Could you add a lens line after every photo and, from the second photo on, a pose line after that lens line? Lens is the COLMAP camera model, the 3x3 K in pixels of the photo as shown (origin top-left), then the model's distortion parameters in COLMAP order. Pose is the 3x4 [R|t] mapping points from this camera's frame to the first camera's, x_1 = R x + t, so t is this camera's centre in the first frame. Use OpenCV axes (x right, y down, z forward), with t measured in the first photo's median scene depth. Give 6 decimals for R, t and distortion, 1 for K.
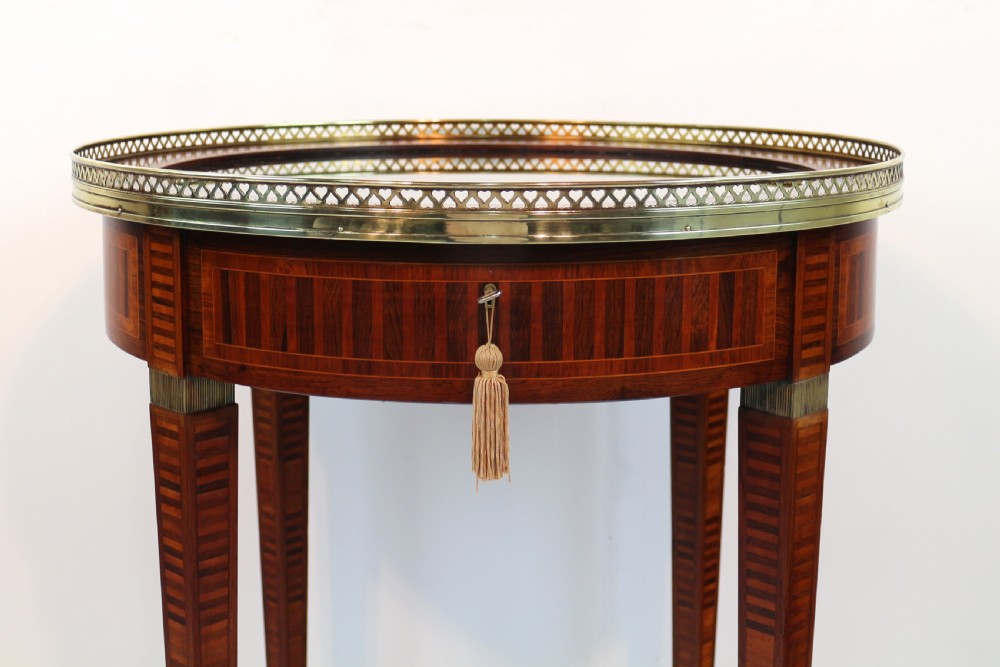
lens RADIAL K [[1505.2, 0, 438.4], [0, 1505.2, 223.7], [0, 0, 1]] dist [-0.074985, 0.000000]
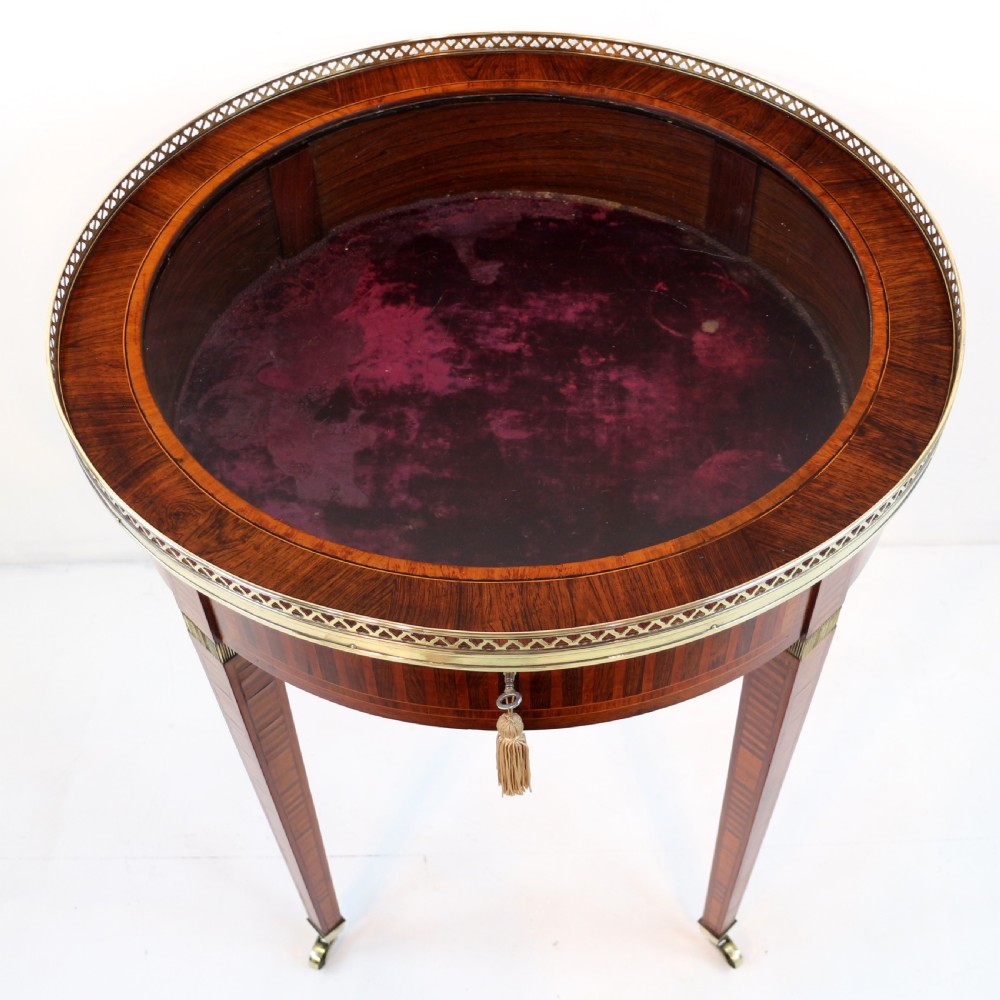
lens RADIAL K [[1295.9, 0, 530.0], [0, 1295.9, 599.3], [0, 0, 1]] dist [-0.138805, 0.000000]
pose [[0.999297, -0.034159, 0.015480, 0.034907], [0.012606, 0.694697, 0.719192, -0.587055], [-0.035321, -0.718491, 0.694639, 0.427010]]
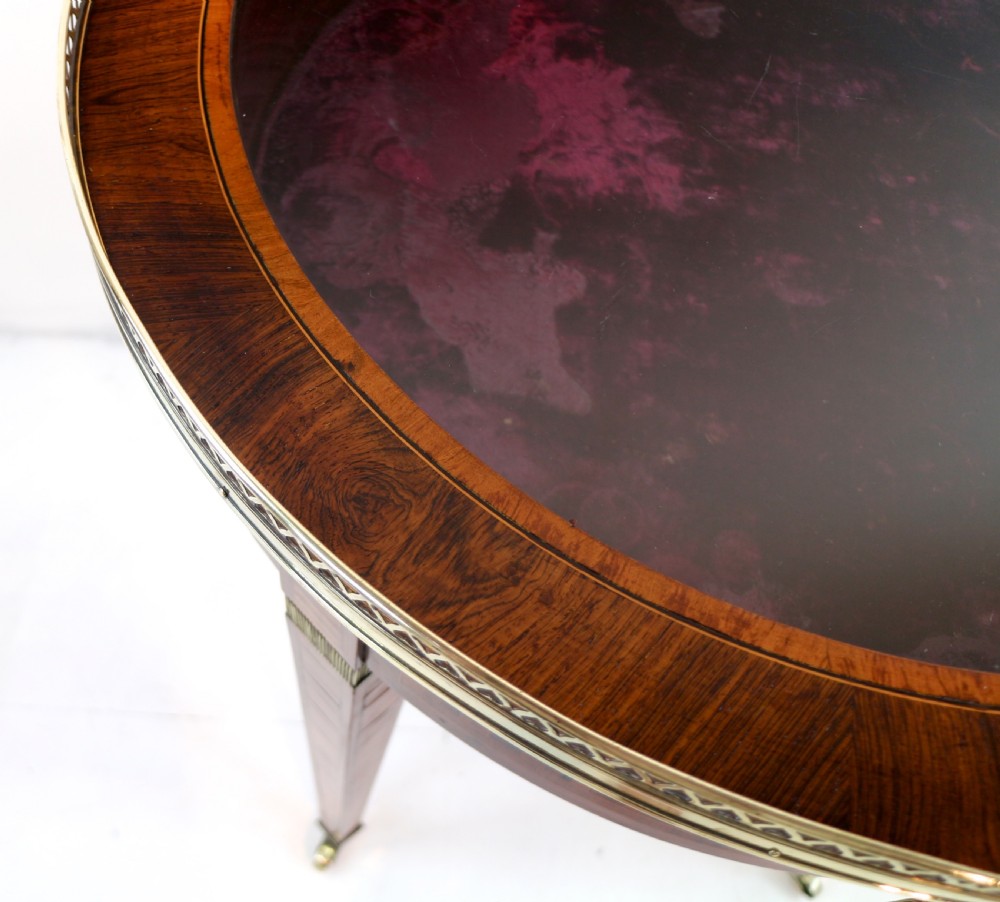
lens RADIAL K [[1058.7, 0, 327.3], [0, 1058.7, 485.3], [0, 0, 1]] dist [-0.126104, 0.000000]
pose [[0.999574, 0.026784, -0.011610, -0.190127], [-0.005336, 0.558639, 0.829394, -0.295732], [0.028700, -0.828978, 0.558544, 0.883608]]
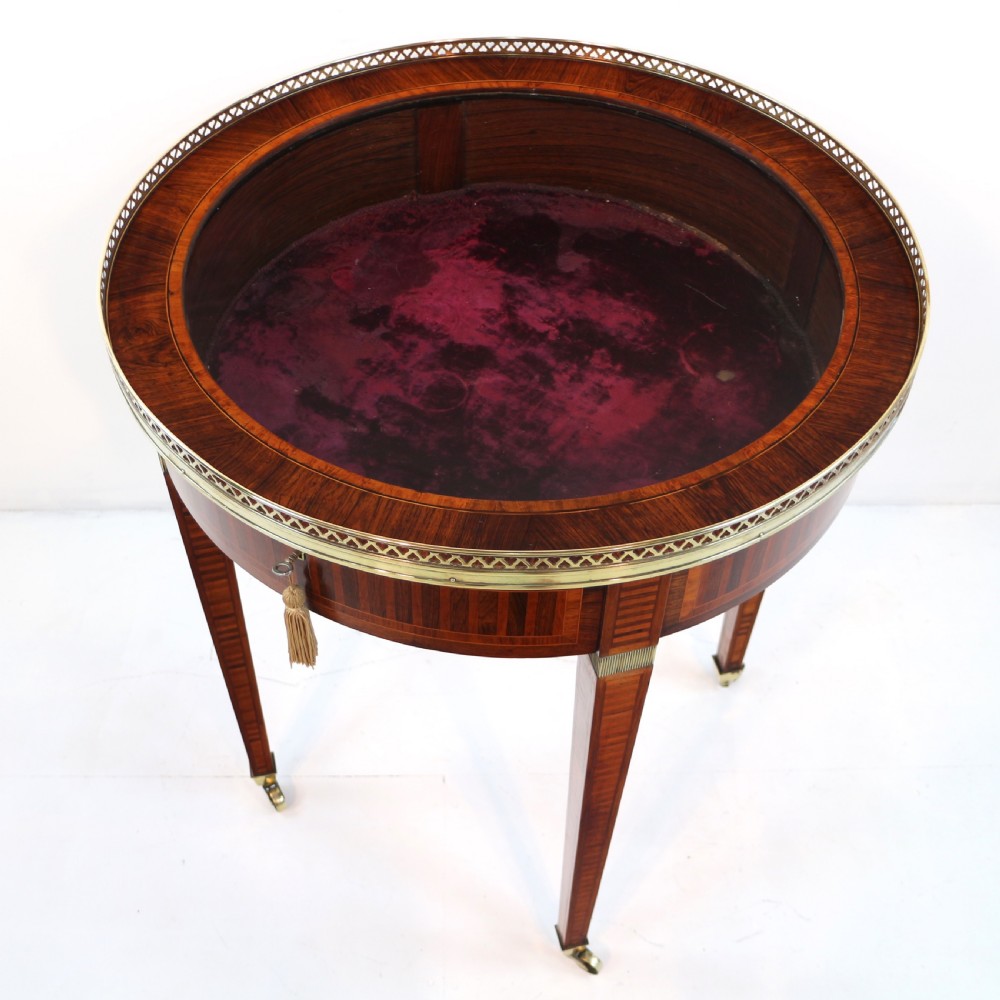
lens RADIAL K [[1295.9, 0, 468.3], [0, 1295.9, 552.0], [0, 0, 1]] dist [-0.138805, 0.000000]
pose [[0.879299, 0.364945, -0.306019, 0.432642], [-0.057758, 0.719499, 0.692087, -0.619678], [0.472754, -0.590877, 0.653734, 0.408870]]
